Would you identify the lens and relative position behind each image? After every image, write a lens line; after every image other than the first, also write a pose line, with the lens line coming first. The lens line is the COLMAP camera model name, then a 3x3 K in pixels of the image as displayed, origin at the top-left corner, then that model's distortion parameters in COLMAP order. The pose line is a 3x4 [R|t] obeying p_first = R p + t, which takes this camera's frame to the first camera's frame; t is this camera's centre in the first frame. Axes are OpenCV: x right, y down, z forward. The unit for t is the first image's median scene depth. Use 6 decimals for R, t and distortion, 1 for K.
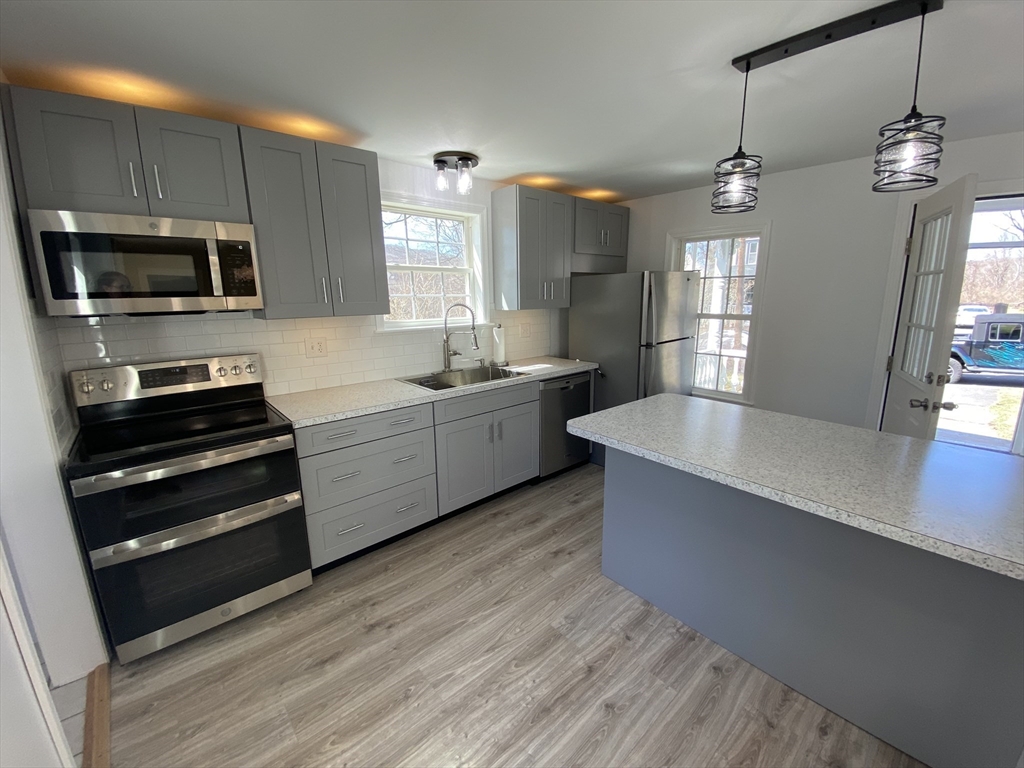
lens RADIAL K [[415.8, 0, 509.7], [0, 415.8, 386.3], [0, 0, 1]] dist [-0.002799, -0.004308]
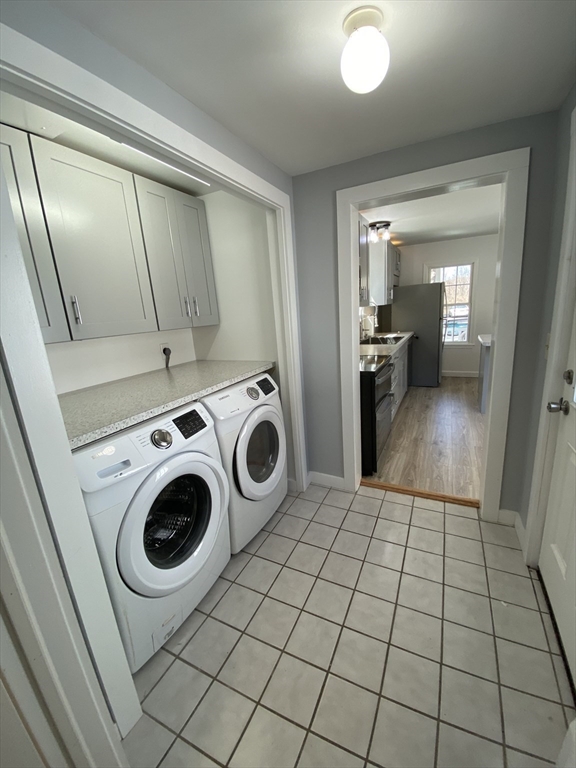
lens RADIAL K [[311.8, 0, 282.8], [0, 311.8, 383.5], [0, 0, 1]] dist [-0.002799, -0.004308]
pose [[0.930924, -0.136960, 0.338561, -1.585515], [0.138717, 0.990147, 0.019127, 0.131749], [-0.337845, 0.029158, 0.940750, -0.263736]]
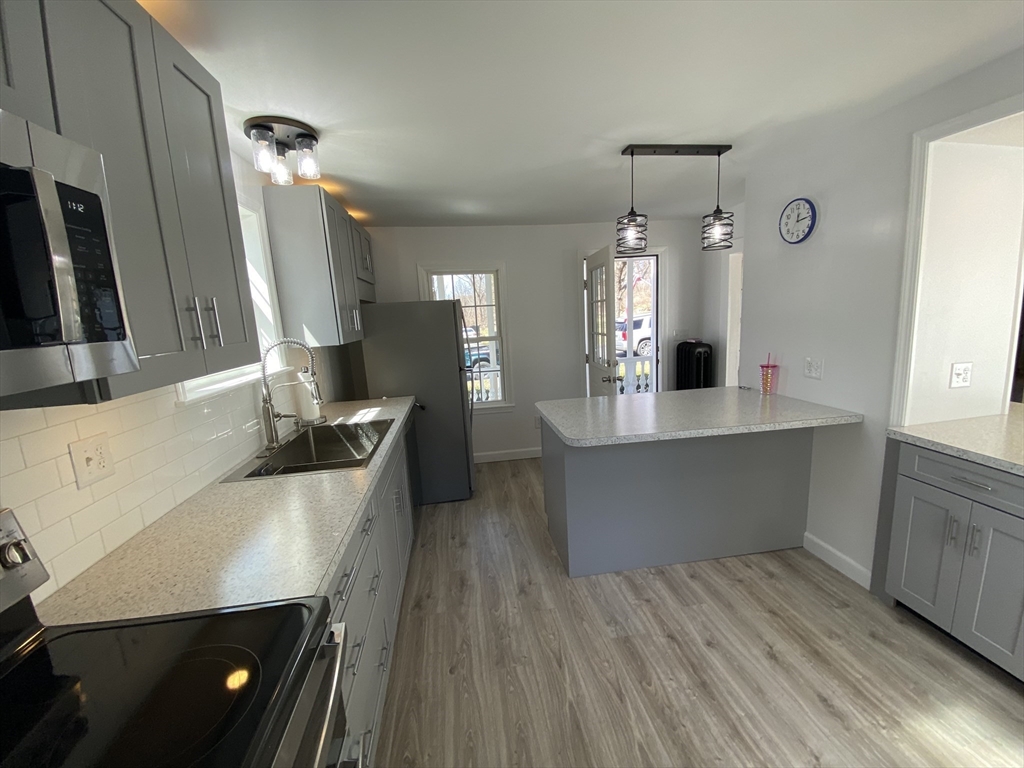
lens RADIAL K [[415.8, 0, 521.3], [0, 415.8, 384.7], [0, 0, 1]] dist [-0.002799, -0.004308]
pose [[0.534030, -0.156950, 0.830770, -0.768497], [0.227096, 0.973136, 0.037866, -0.111643], [-0.814395, 0.168443, 0.555327, 0.526048]]
